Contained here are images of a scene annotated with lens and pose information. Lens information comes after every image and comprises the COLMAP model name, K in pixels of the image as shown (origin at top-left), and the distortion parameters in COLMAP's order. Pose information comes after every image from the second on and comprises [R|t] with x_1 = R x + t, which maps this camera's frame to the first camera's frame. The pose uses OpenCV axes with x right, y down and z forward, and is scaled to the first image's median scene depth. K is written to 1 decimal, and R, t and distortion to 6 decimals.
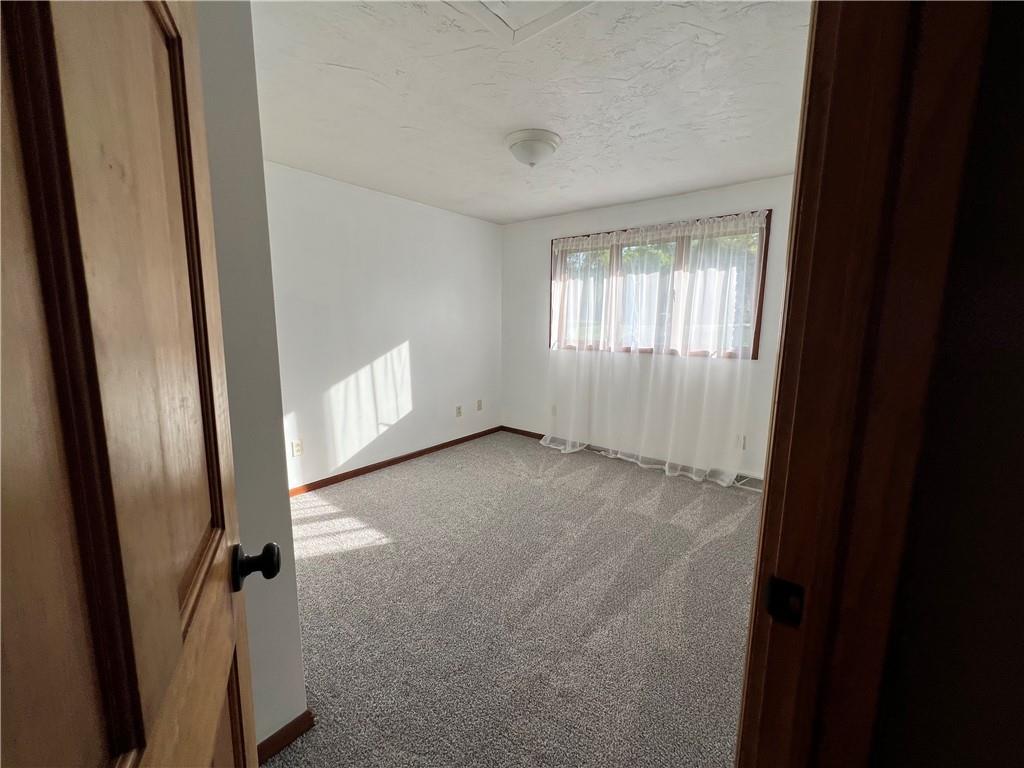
lens RADIAL K [[409.4, 0, 510.2], [0, 409.4, 381.0], [0, 0, 1]] dist [-0.002010, 0.000007]
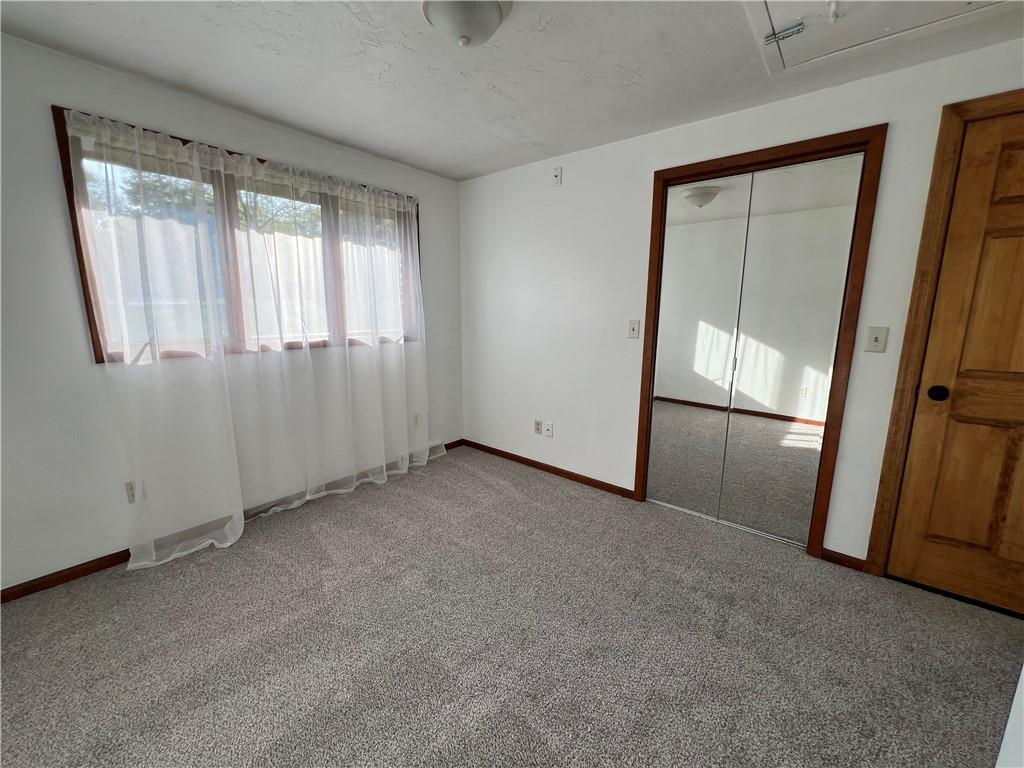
lens RADIAL K [[409.4, 0, 510.0], [0, 409.4, 382.8], [0, 0, 1]] dist [-0.002010, 0.000007]
pose [[0.003363, -0.183518, 0.983011, -0.403150], [0.136827, 0.973855, 0.181341, -0.091974], [-0.990589, 0.133892, 0.028385, 0.640014]]
